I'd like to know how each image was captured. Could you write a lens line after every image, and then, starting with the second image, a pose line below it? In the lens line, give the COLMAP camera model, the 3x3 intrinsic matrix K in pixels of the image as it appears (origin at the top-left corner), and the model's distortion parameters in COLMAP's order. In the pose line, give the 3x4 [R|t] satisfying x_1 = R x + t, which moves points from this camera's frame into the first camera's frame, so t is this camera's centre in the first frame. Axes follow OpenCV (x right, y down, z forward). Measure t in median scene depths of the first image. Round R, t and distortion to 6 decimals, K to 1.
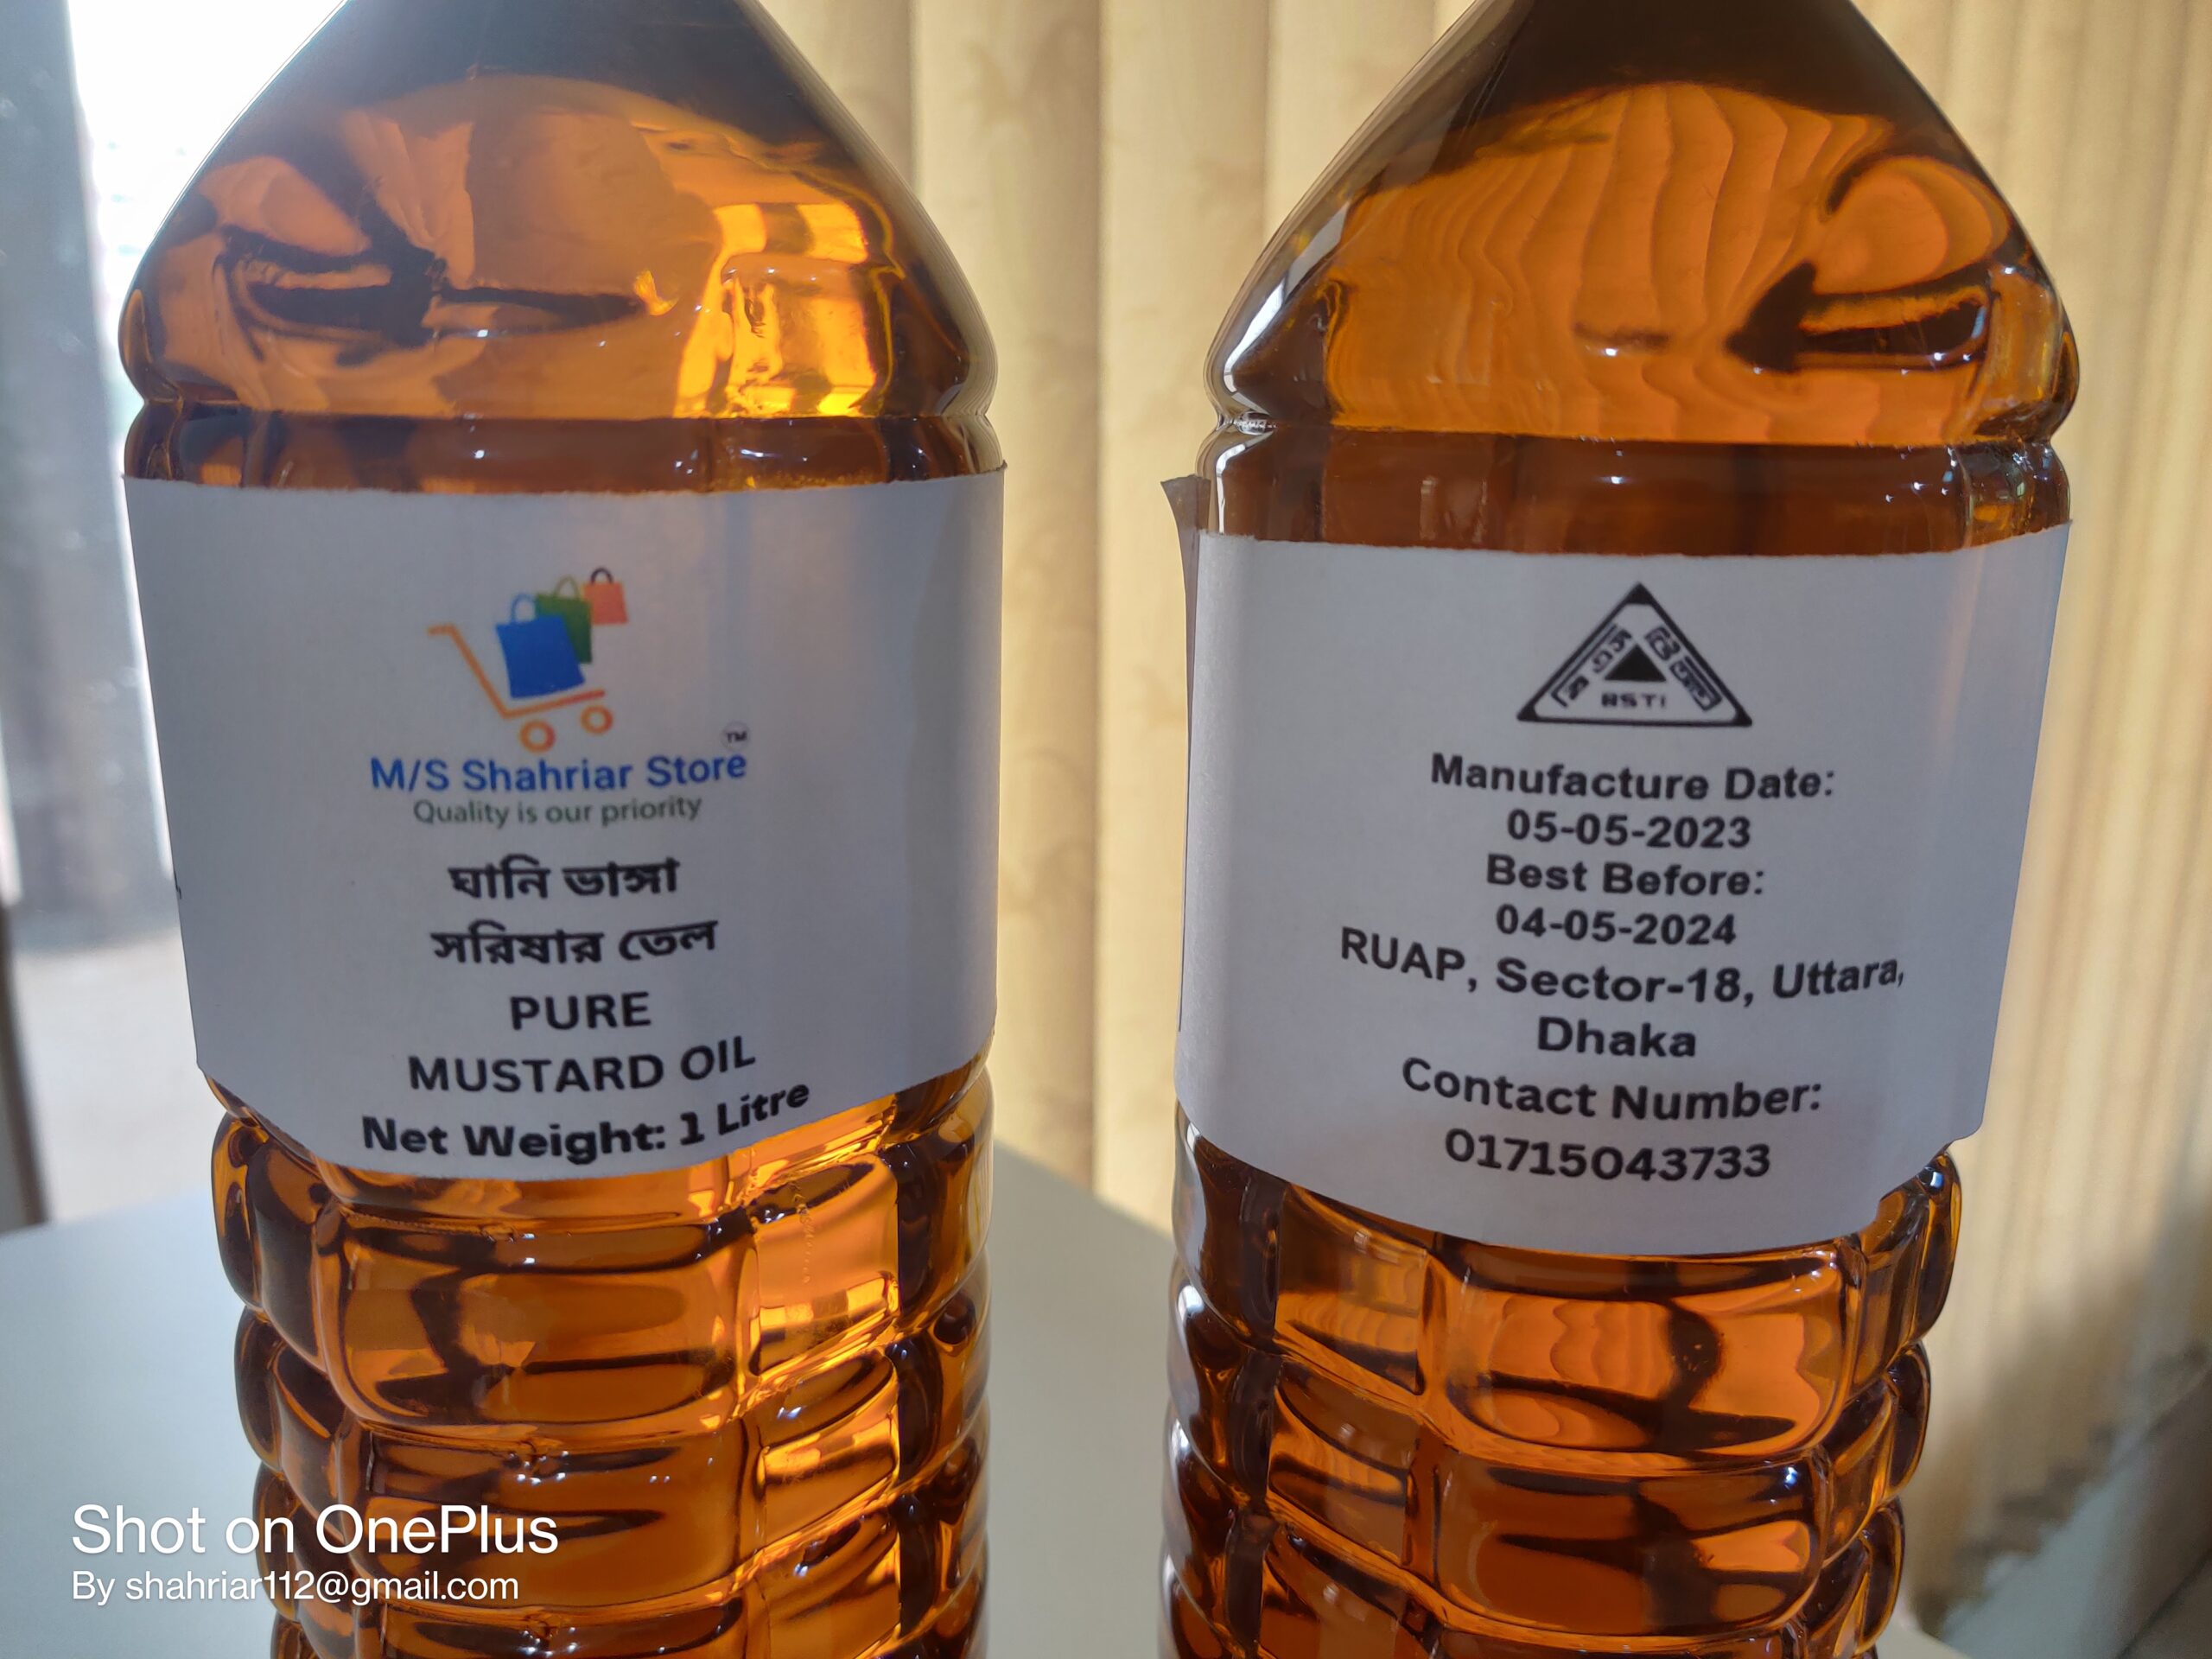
lens RADIAL K [[1517.7, 0, 1103.5], [0, 1517.7, 850.0], [0, 0, 1]] dist [-0.068814, -0.009110]
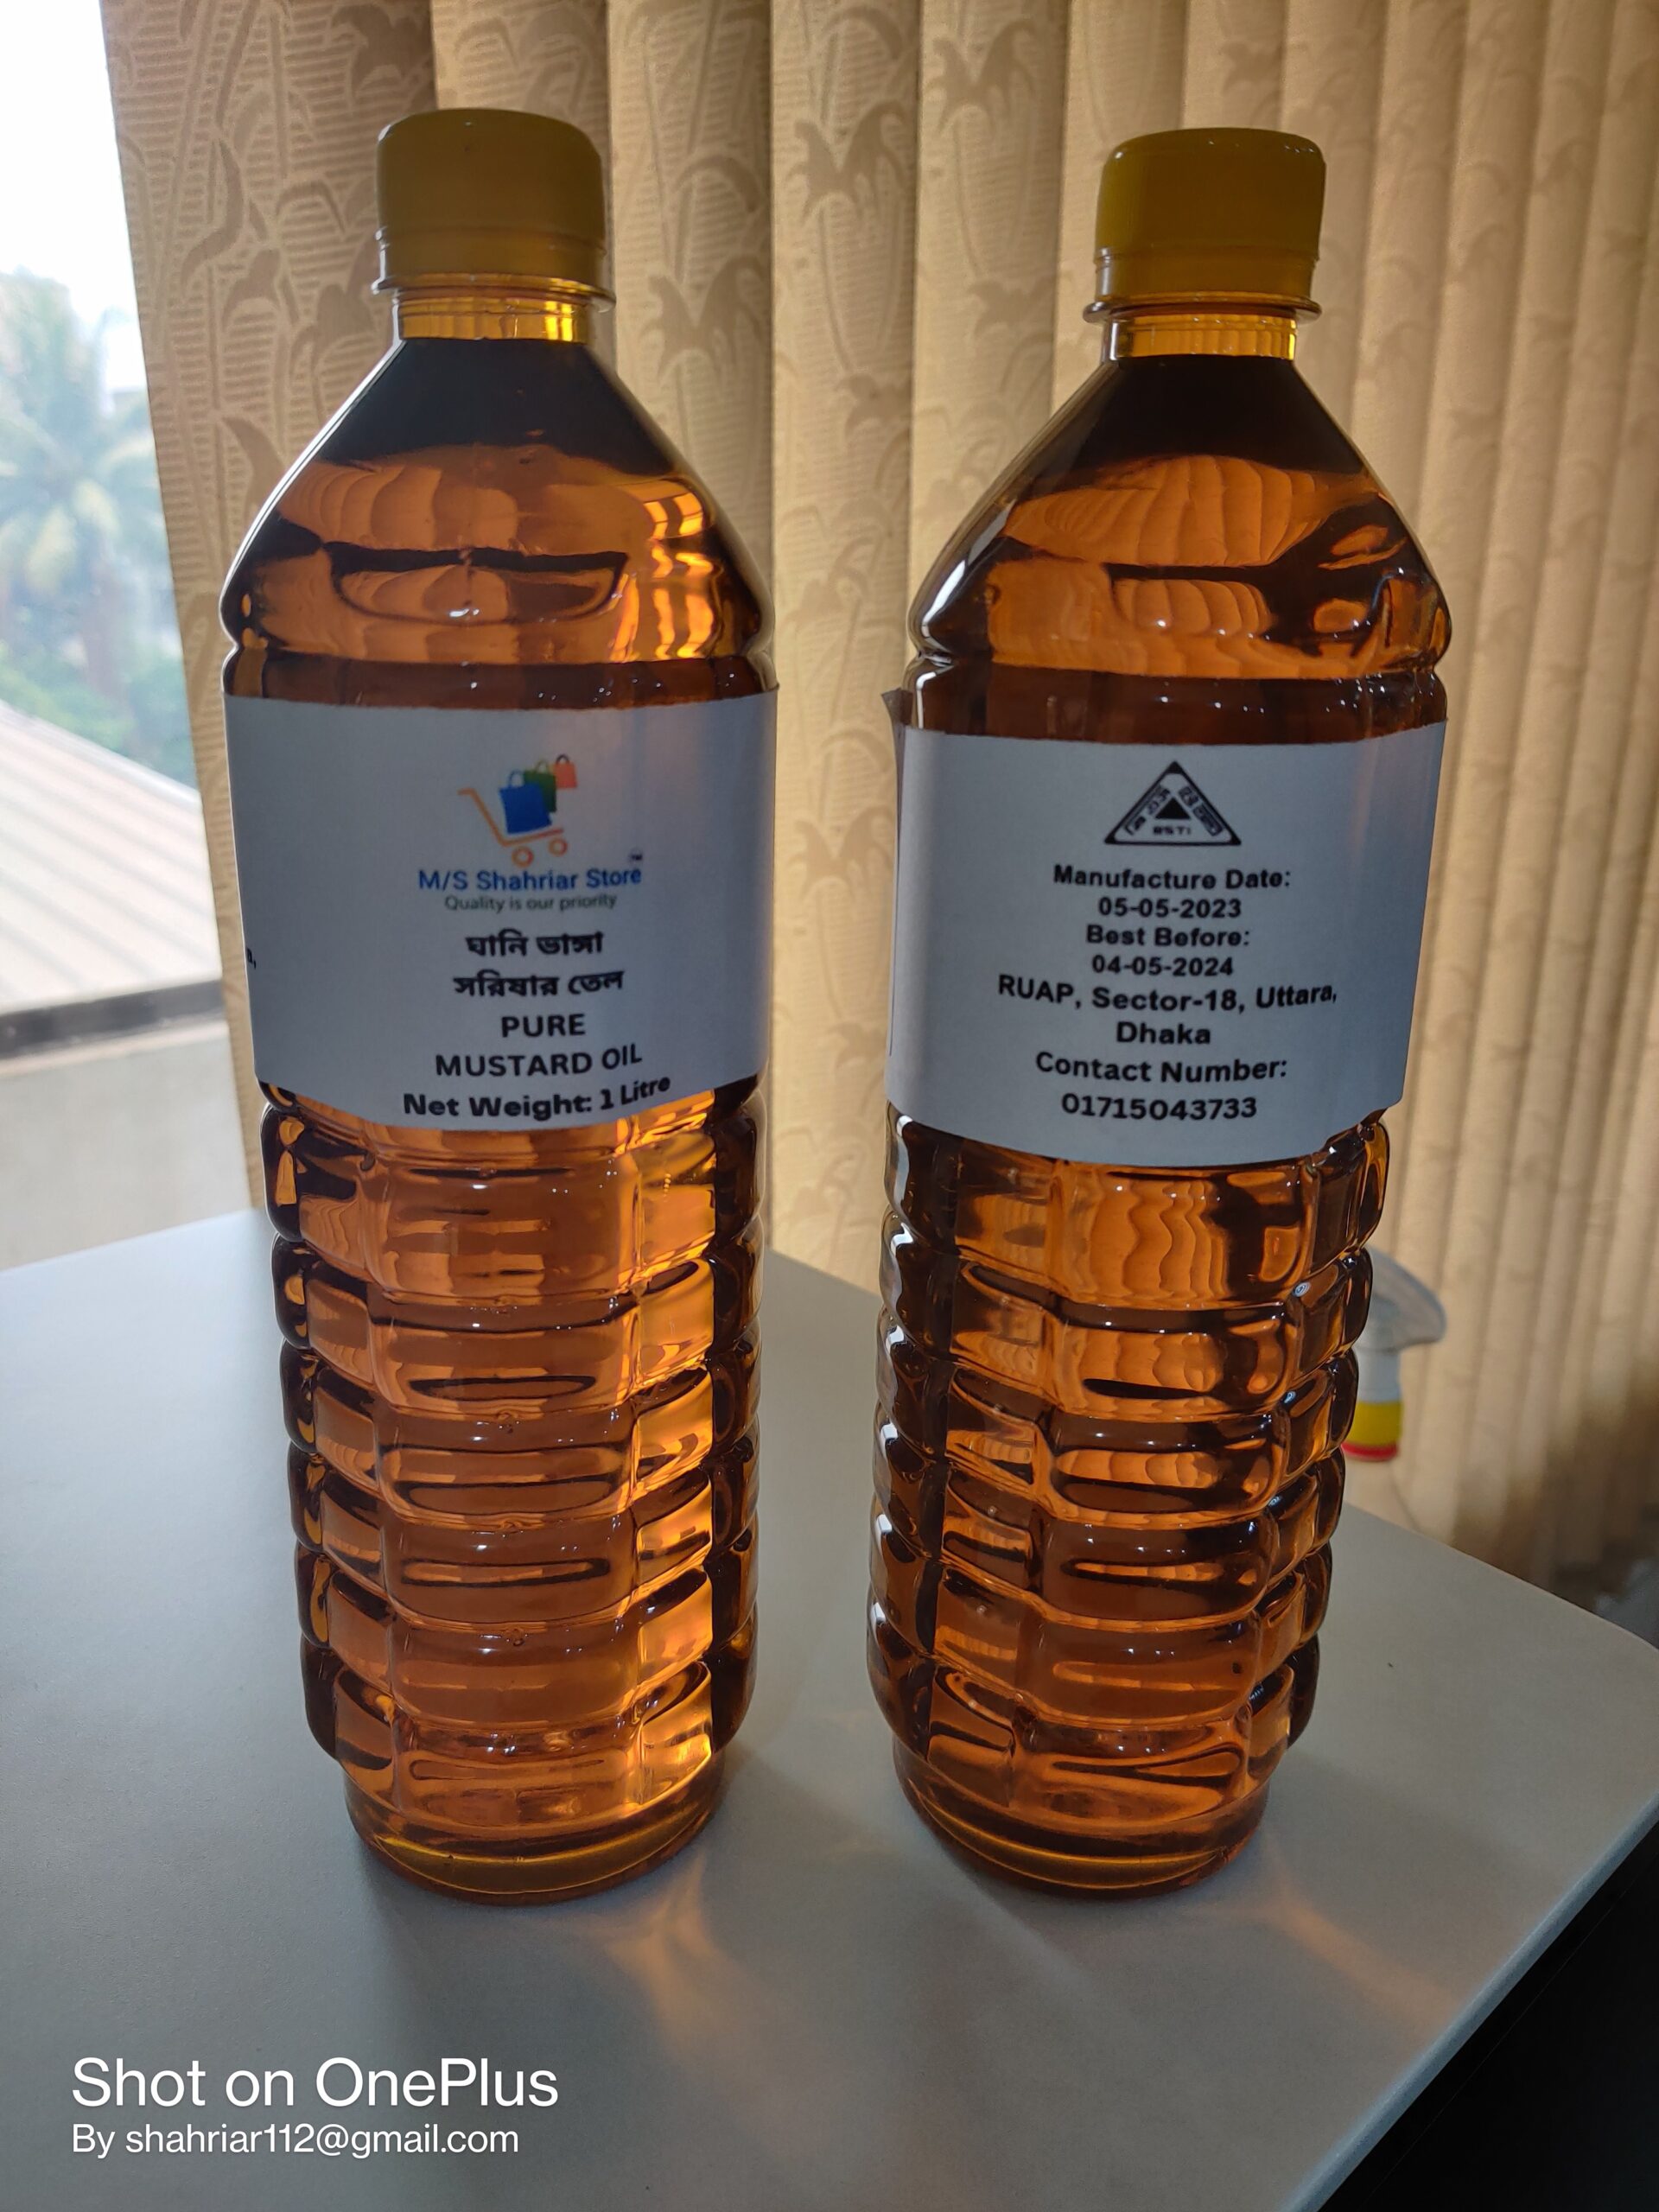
lens RADIAL K [[1517.7, 0, 770.7], [0, 1517.7, 1136.9], [0, 0, 1]] dist [-0.068814, -0.009110]
pose [[0.999685, -0.013102, 0.021395, -0.134667], [0.011523, 0.997315, 0.072323, 0.112071], [-0.022285, -0.072053, 0.997152, -0.677422]]
